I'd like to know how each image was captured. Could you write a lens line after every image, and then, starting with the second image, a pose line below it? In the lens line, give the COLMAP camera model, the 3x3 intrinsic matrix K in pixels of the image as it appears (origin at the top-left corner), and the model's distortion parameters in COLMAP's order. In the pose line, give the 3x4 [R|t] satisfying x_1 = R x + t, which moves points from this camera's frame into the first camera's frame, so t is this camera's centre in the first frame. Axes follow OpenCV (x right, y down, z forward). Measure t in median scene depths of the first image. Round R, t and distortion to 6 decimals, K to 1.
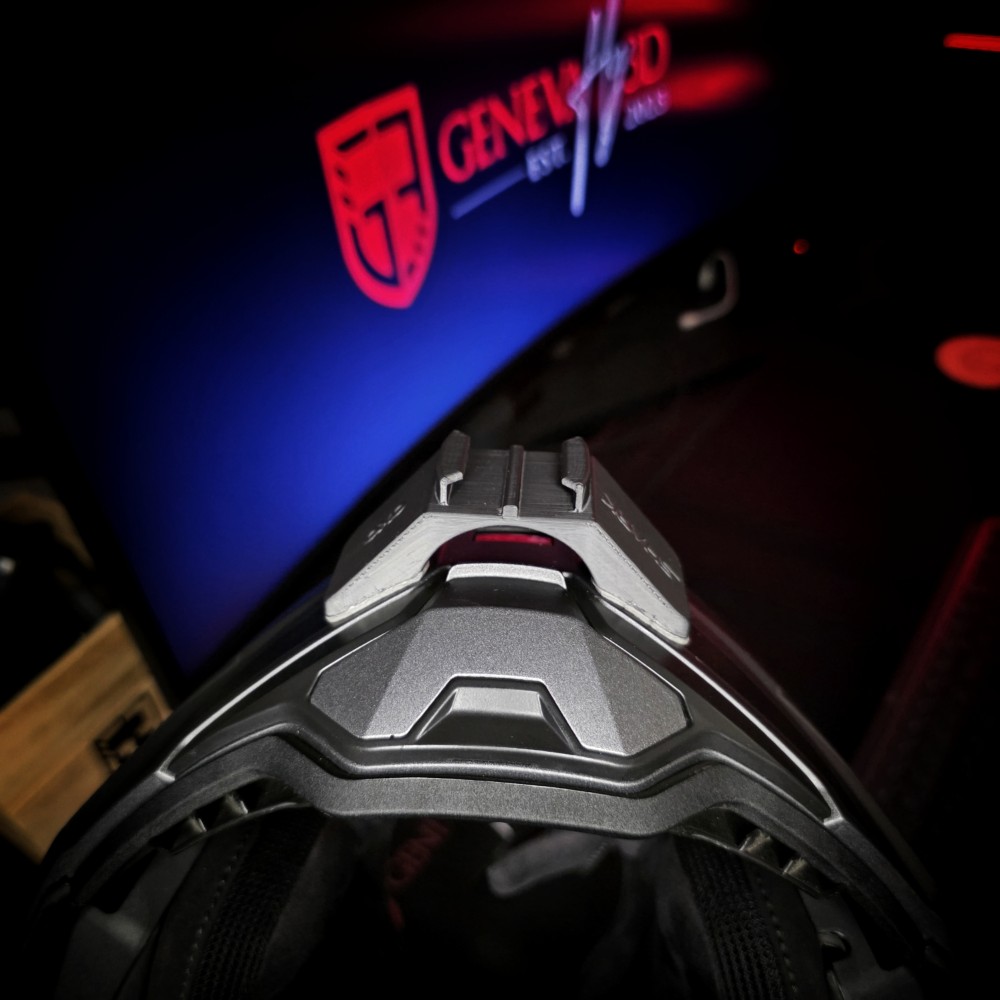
lens RADIAL K [[989.1, 0, 500.0], [0, 989.1, 500.0], [0, 0, 1]] dist [-0.014405, 0.195668]
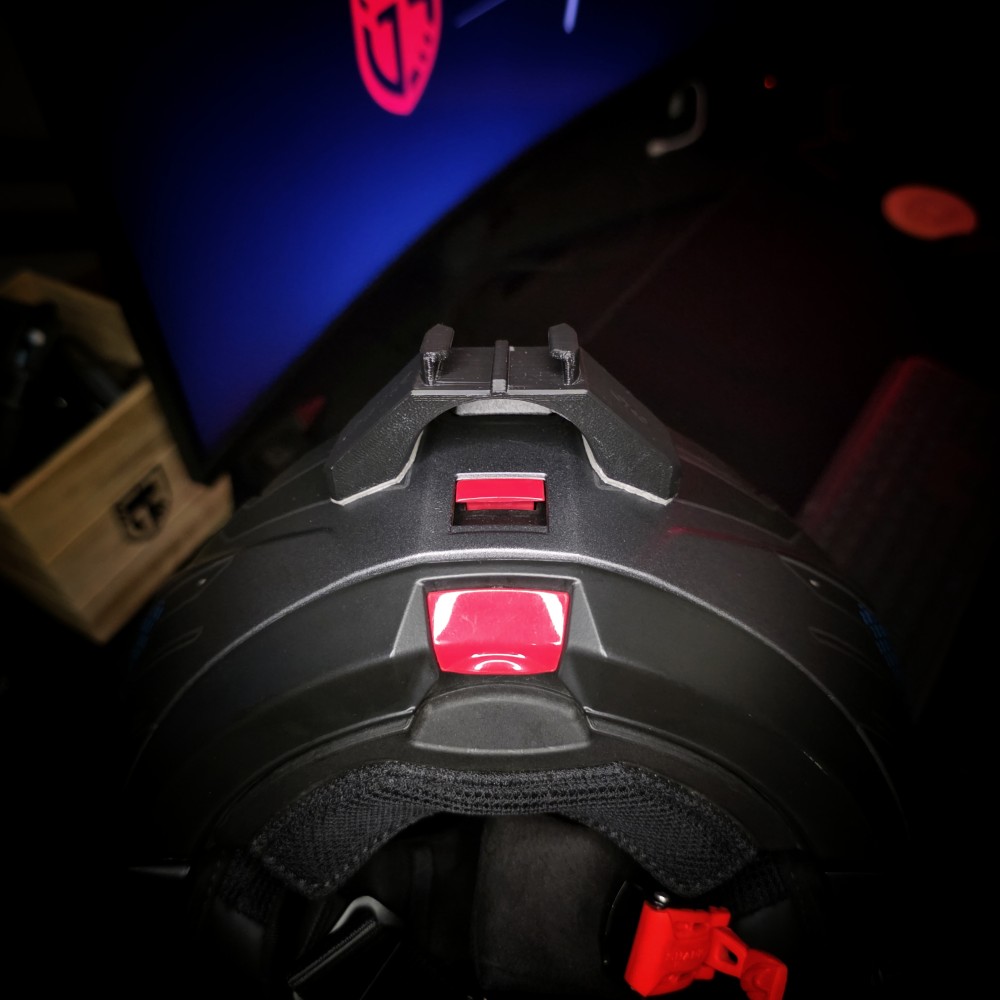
lens RADIAL K [[989.1, 0, 500.0], [0, 989.1, 500.0], [0, 0, 1]] dist [-0.014405, 0.195668]
pose [[0.997583, 0.030753, 0.062305, -0.045075], [-0.039976, 0.987470, 0.152662, 0.050663], [-0.056829, -0.154784, 0.986313, -0.142371]]
